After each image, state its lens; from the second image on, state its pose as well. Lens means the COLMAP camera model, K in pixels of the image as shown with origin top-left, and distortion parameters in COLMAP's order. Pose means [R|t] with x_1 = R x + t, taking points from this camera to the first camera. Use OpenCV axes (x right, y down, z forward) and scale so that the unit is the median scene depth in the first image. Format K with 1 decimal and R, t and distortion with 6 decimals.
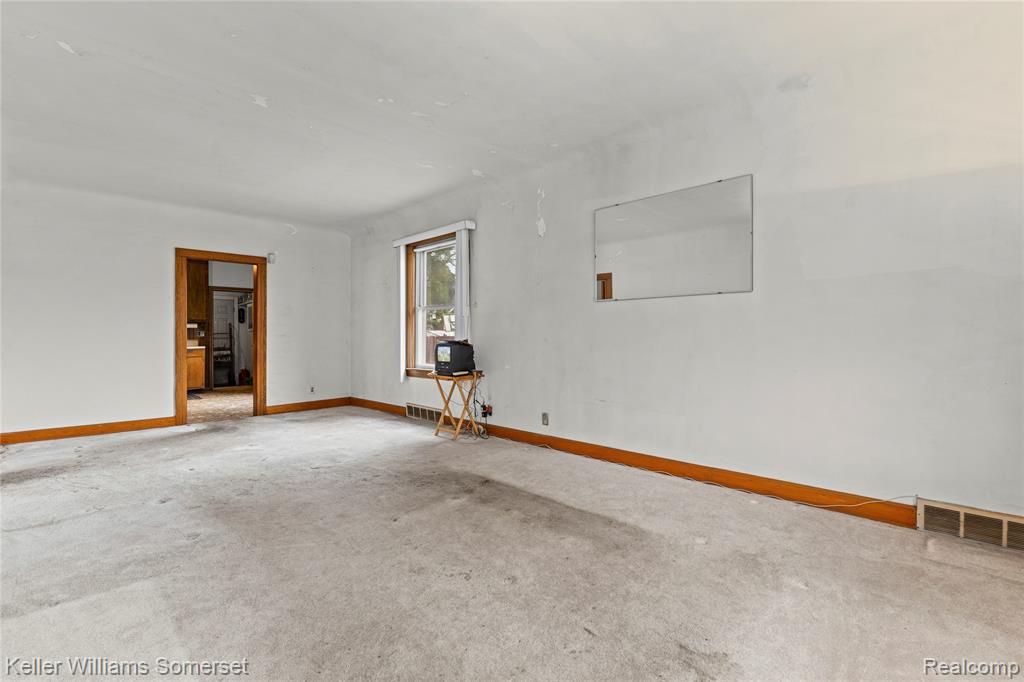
lens RADIAL K [[461.7, 0, 512.0], [0, 461.7, 341.0], [0, 0, 1]] dist [-0.002810, -0.000882]
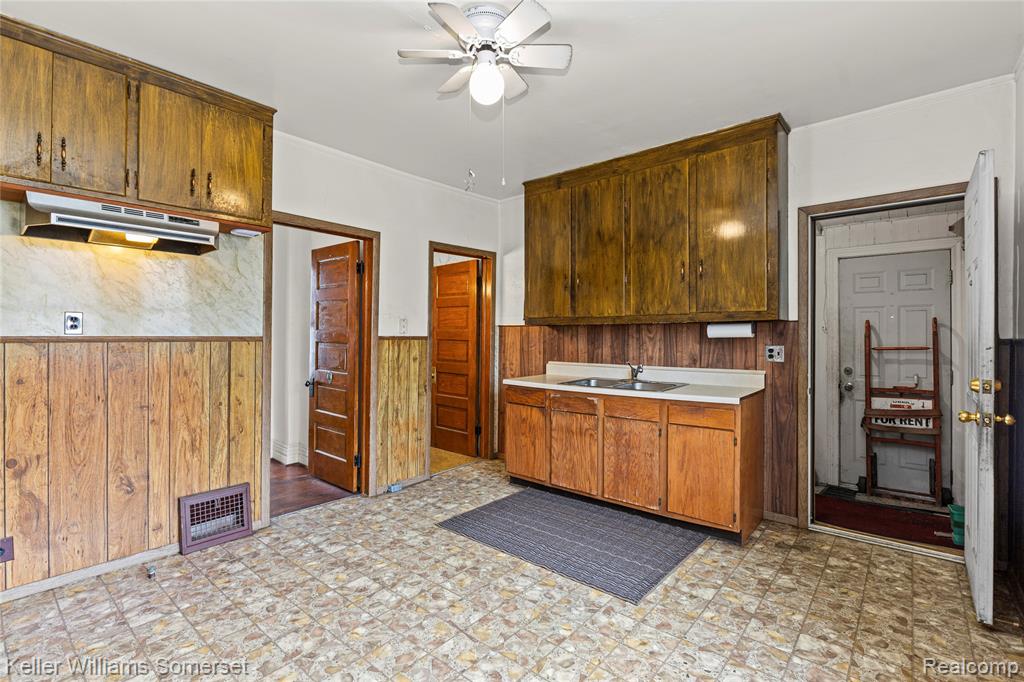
lens RADIAL K [[472.2, 0, 513.1], [0, 472.2, 337.5], [0, 0, 1]] dist [-0.005562, -0.000125]
pose [[0.084250, 0.007918, -0.996413, -0.743733], [-0.007342, 0.999946, 0.007325, -0.062162], [0.996418, 0.006699, 0.084304, 1.672058]]
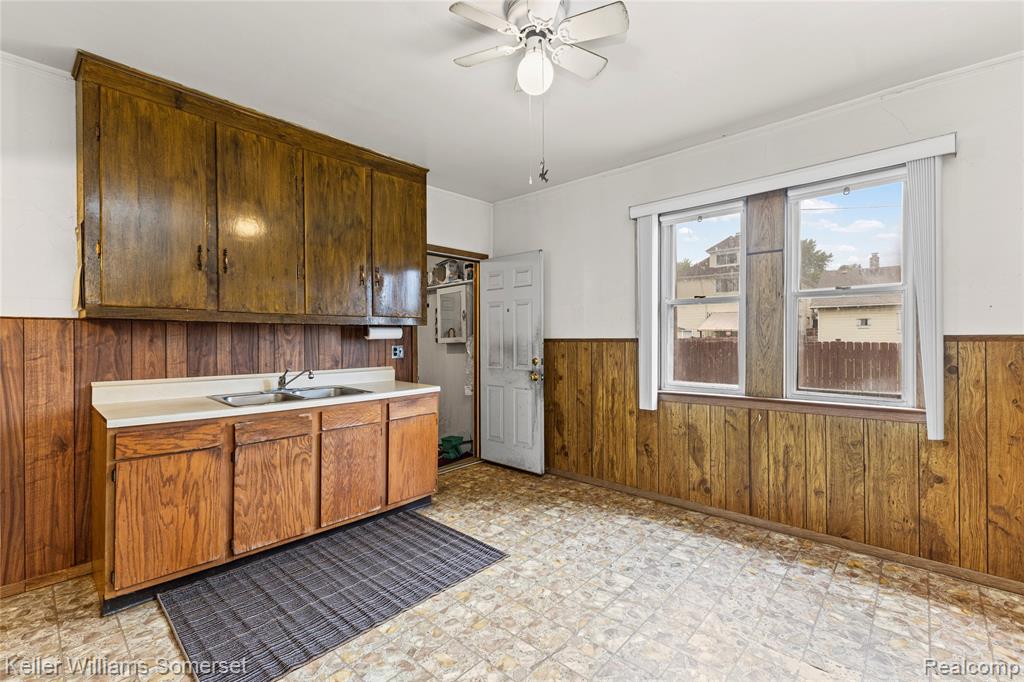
lens RADIAL K [[444.5, 0, 512.0], [0, 444.5, 341.0], [0, 0, 1]] dist [0.010144, -0.000315]
pose [[0.999016, 0.001472, 0.044326, -1.262835], [-0.001405, 0.999998, -0.001552, -0.054849], [-0.044328, 0.001488, 0.999016, 1.256848]]
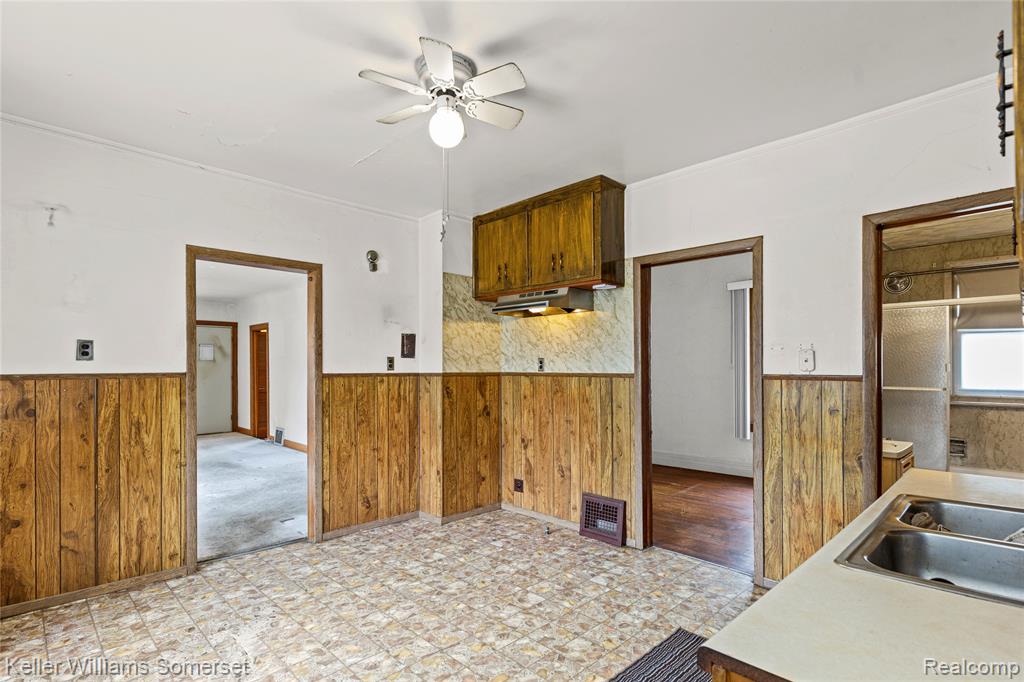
lens RADIAL K [[503.9, 0, 510.8], [0, 503.9, 364.5], [0, 0, 1]] dist [0.010479, 0.000134]
pose [[-0.999919, 0.005804, 0.011345, -1.292362], [0.005807, 0.999983, 0.000260, -0.072376], [-0.011343, 0.000326, -0.999936, 2.201310]]
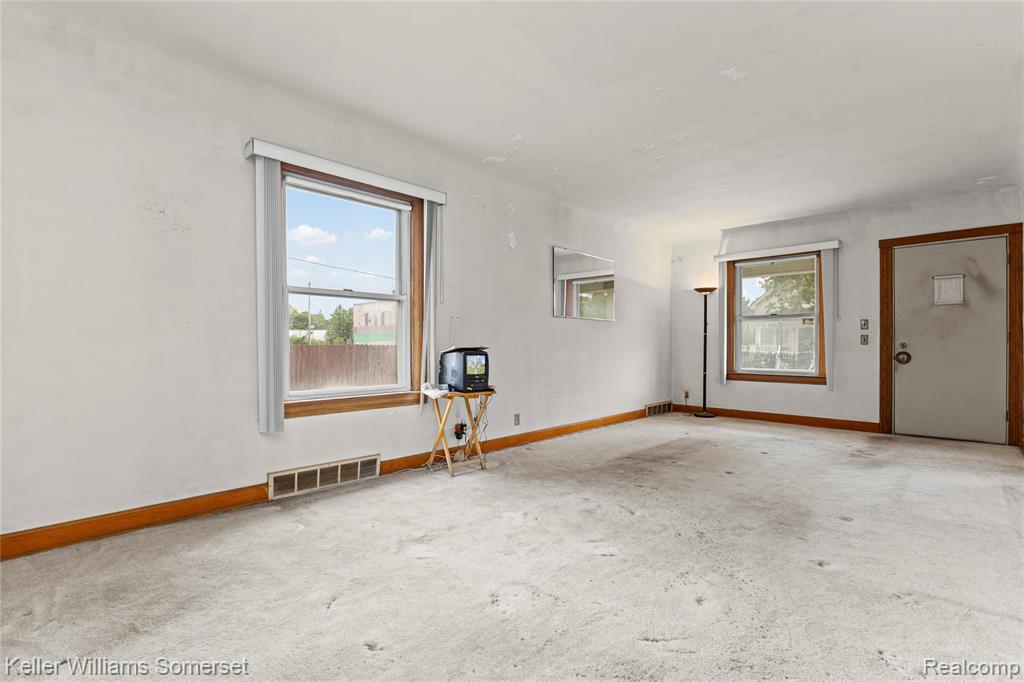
lens RADIAL K [[463.7, 0, 514.2], [0, 463.7, 346.9], [0, 0, 1]] dist [-0.017233, -0.000102]
pose [[-0.012833, -0.000826, 0.999917, -1.004664], [0.008759, 0.999961, 0.000938, -0.002175], [-0.999879, 0.008770, -0.012826, 1.013198]]
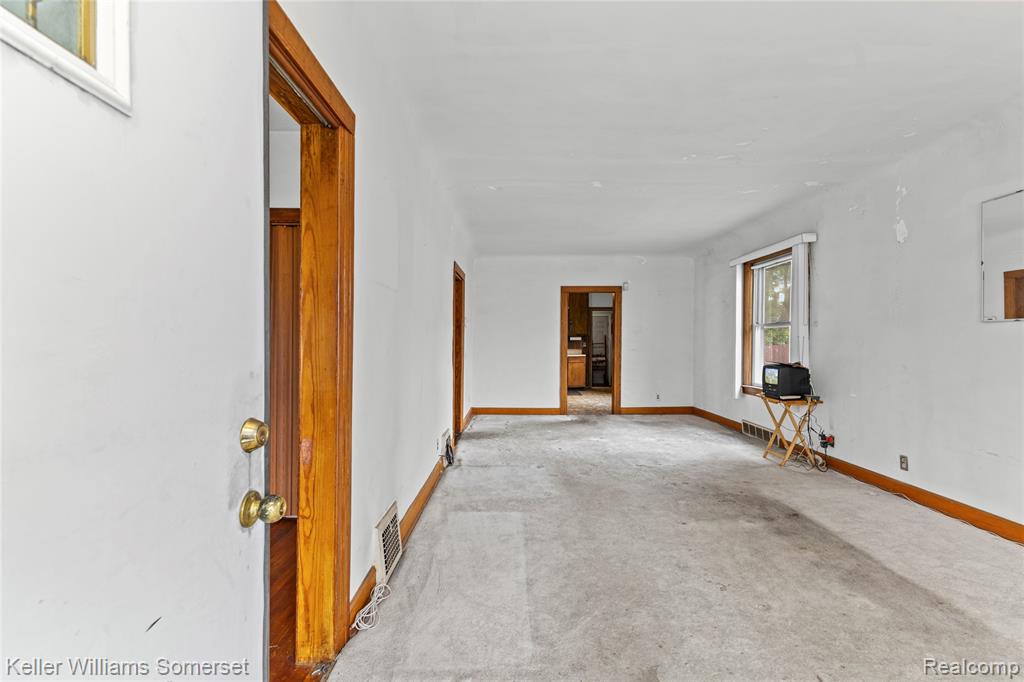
lens RADIAL K [[445.2, 0, 507.7], [0, 445.2, 343.3], [0, 0, 1]] dist [0.007442, -0.000582]
pose [[0.702689, 0.007118, -0.711461, 0.141796], [-0.008837, 0.999960, 0.001276, -0.039939], [0.711442, 0.005391, 0.702724, -0.069980]]
